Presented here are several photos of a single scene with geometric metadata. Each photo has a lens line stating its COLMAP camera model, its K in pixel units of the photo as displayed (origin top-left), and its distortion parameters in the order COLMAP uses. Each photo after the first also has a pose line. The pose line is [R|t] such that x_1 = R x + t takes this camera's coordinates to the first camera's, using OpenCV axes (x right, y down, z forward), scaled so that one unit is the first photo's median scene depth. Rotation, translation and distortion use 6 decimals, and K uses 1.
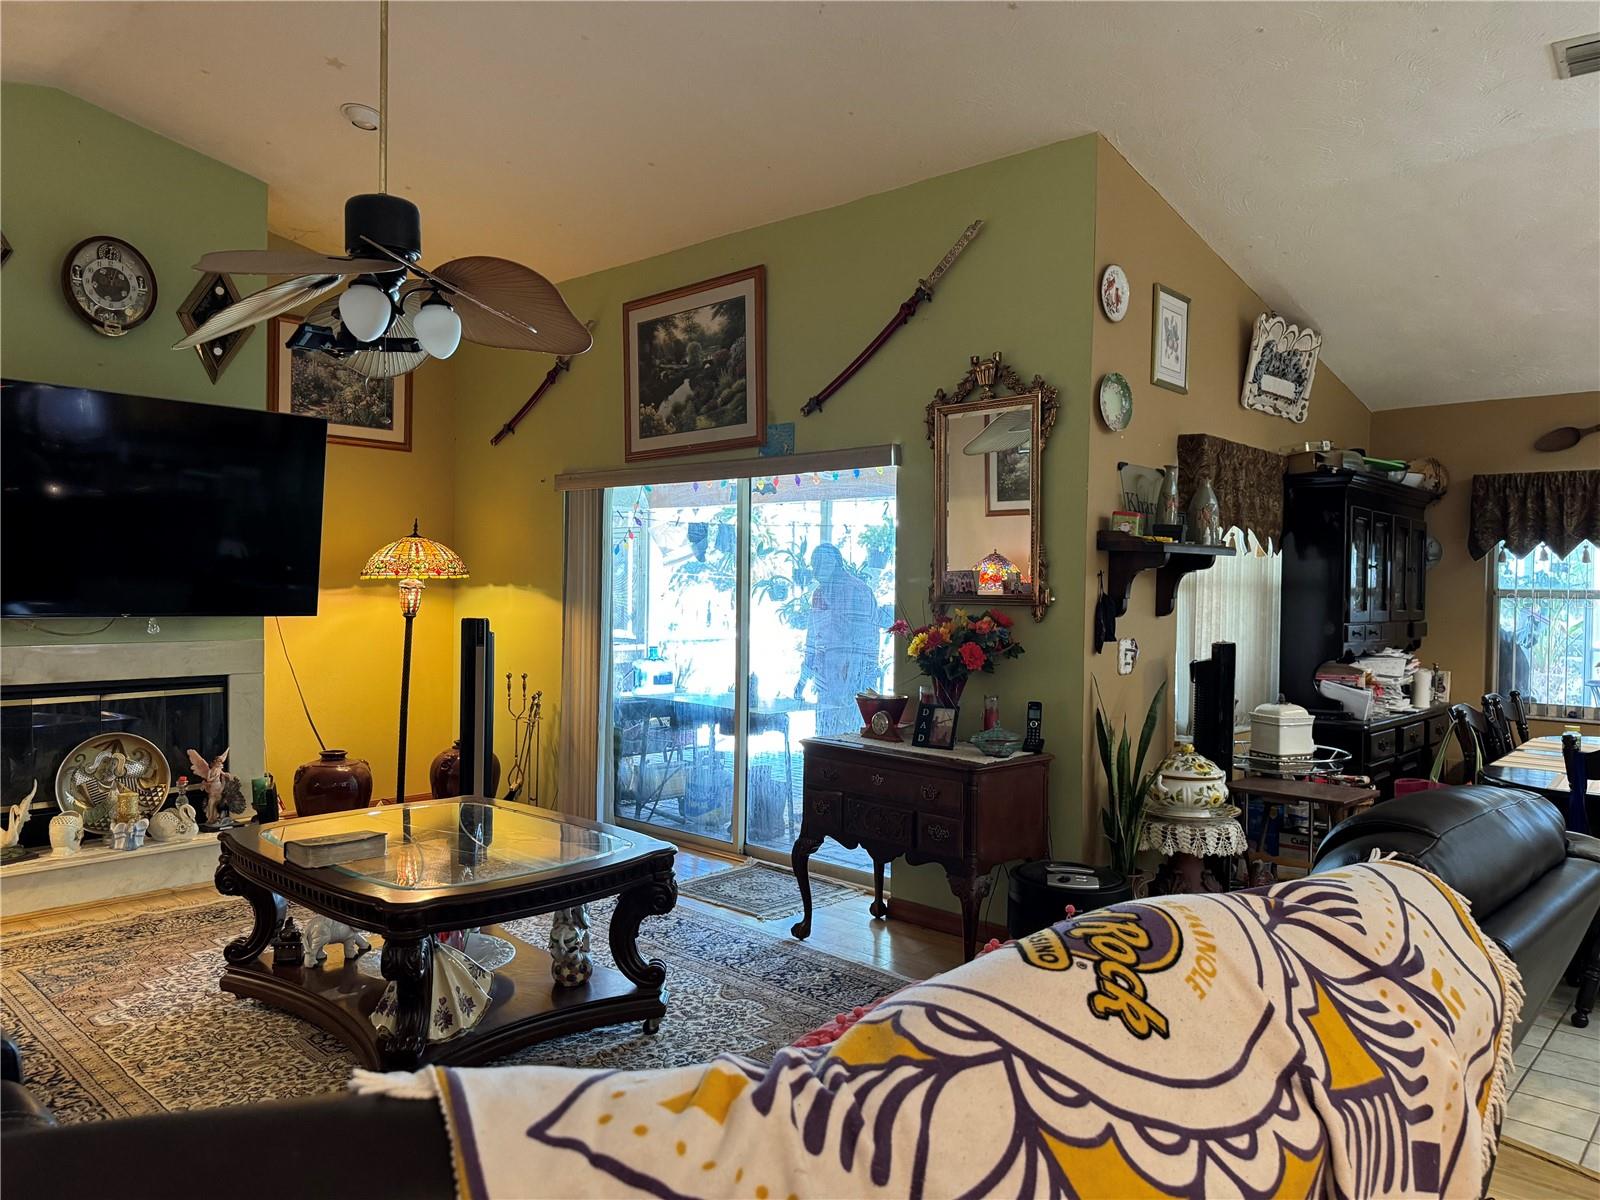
lens RADIAL K [[1113.1, 0, 800.0], [0, 1113.1, 600.0], [0, 0, 1]] dist [0.002488, 0.000645]
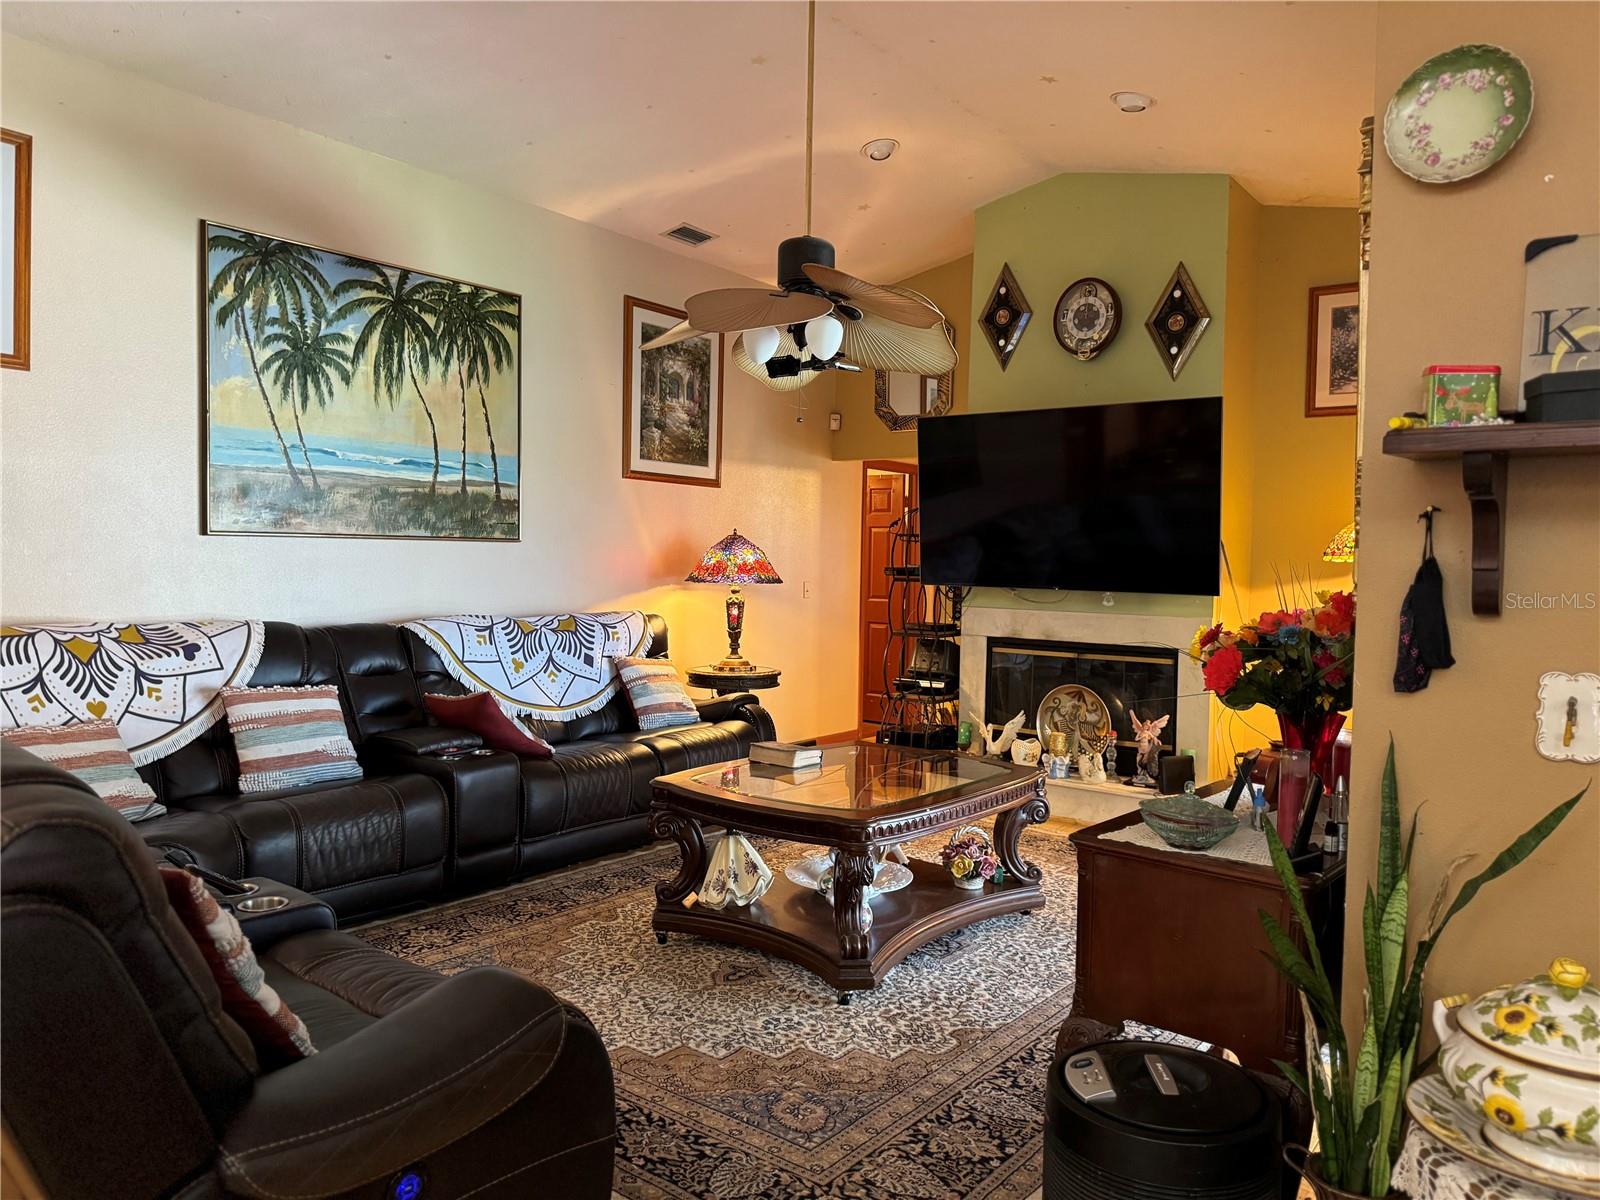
lens RADIAL K [[1113.1, 0, 800.0], [0, 1113.1, 600.0], [0, 0, 1]] dist [0.002488, 0.000645]
pose [[0.086968, 0.025602, -0.995882, 0.573202], [-0.031551, 0.999239, 0.022933, 0.007560], [0.995711, 0.029427, 0.087710, 0.588758]]
